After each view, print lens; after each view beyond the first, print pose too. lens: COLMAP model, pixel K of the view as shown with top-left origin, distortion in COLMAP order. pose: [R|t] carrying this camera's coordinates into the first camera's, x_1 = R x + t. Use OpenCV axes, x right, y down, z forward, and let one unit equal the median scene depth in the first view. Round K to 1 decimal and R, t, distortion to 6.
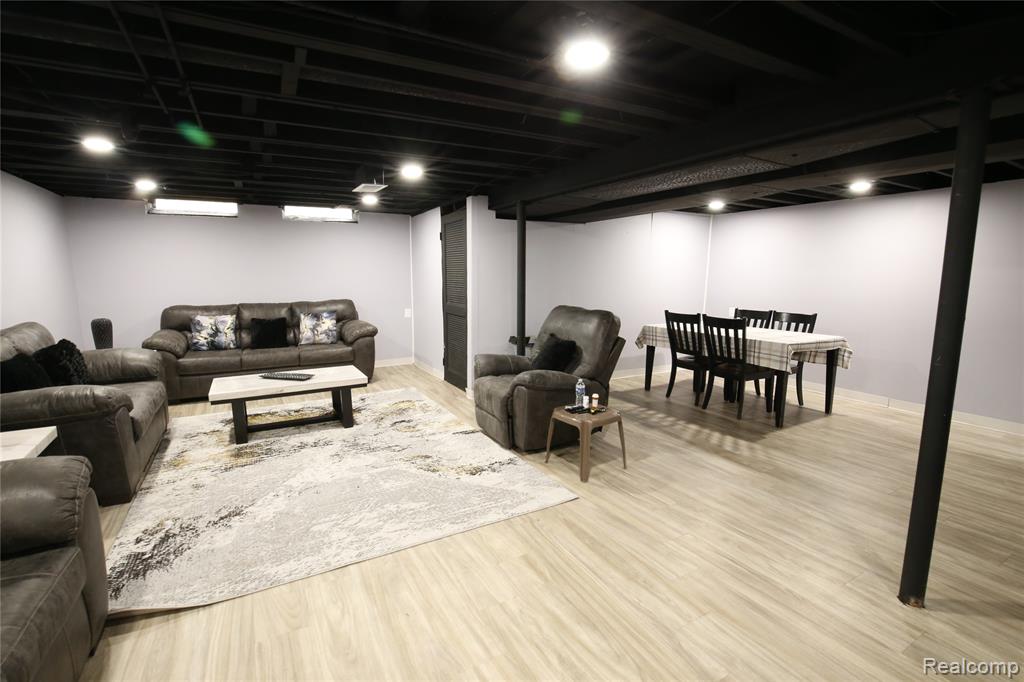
lens RADIAL K [[472.4, 0, 515.3], [0, 472.4, 341.8], [0, 0, 1]] dist [-0.033098, 0.004739]
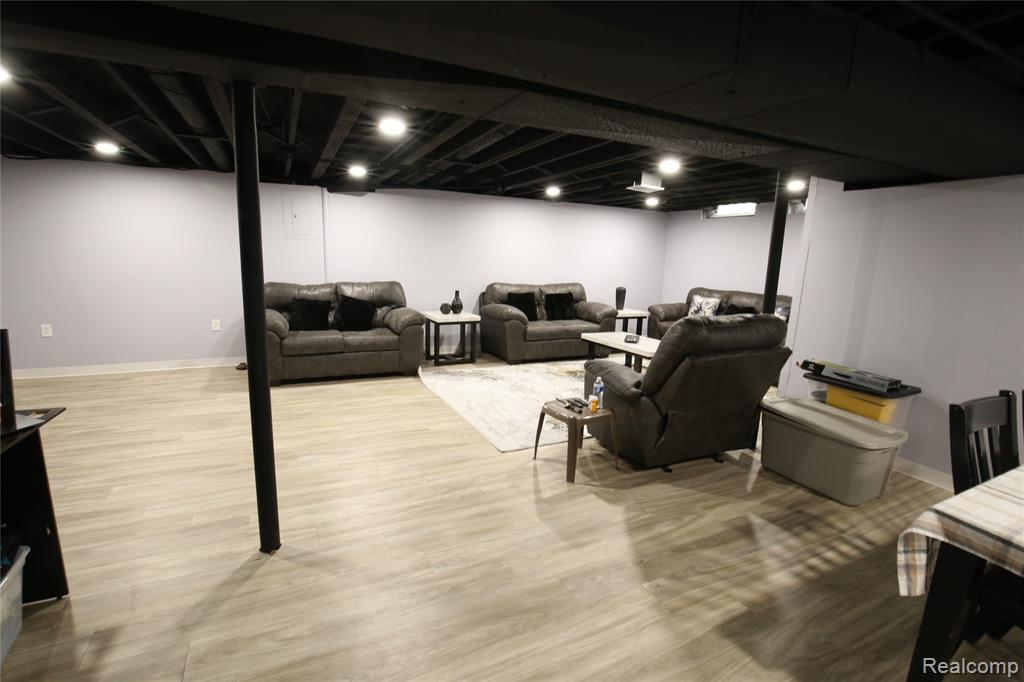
lens RADIAL K [[472.4, 0, 508.9], [0, 472.4, 341.5], [0, 0, 1]] dist [-0.033098, 0.004739]
pose [[-0.067172, 0.173007, -0.982627, 0.922134], [-0.176667, 0.967227, 0.182372, -0.110452], [0.981976, 0.185849, -0.034406, 0.756385]]
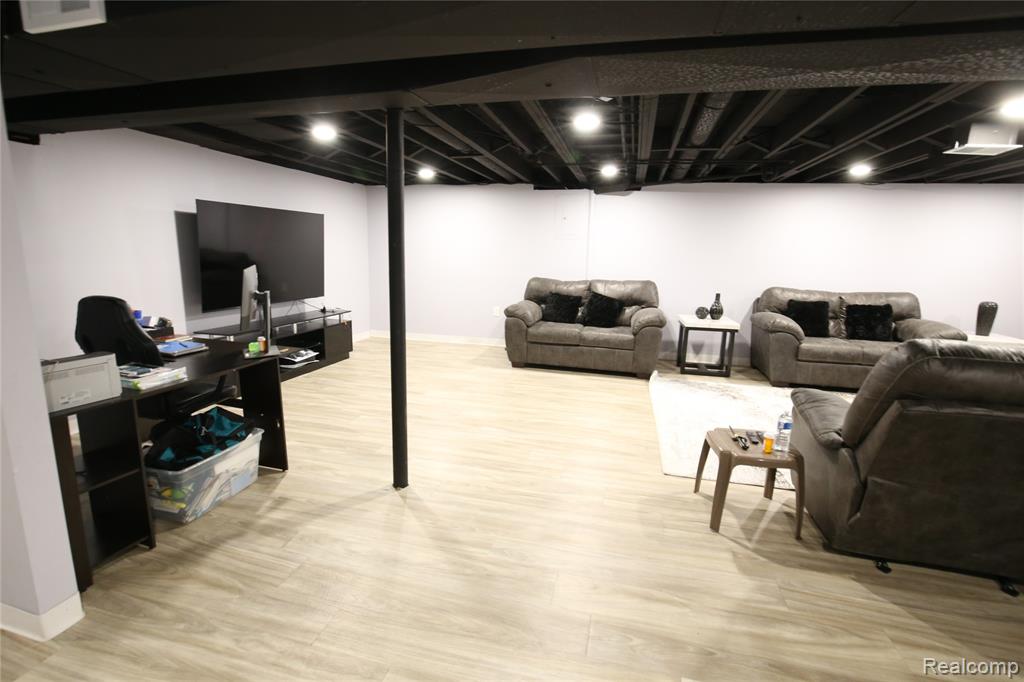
lens RADIAL K [[472.4, 0, 508.5], [0, 472.4, 340.6], [0, 0, 1]] dist [-0.033098, 0.004739]
pose [[-0.696859, 0.116769, -0.707638, 0.789602], [-0.129773, 0.949842, 0.284532, -0.139530], [0.705370, 0.290111, -0.646753, 1.002945]]
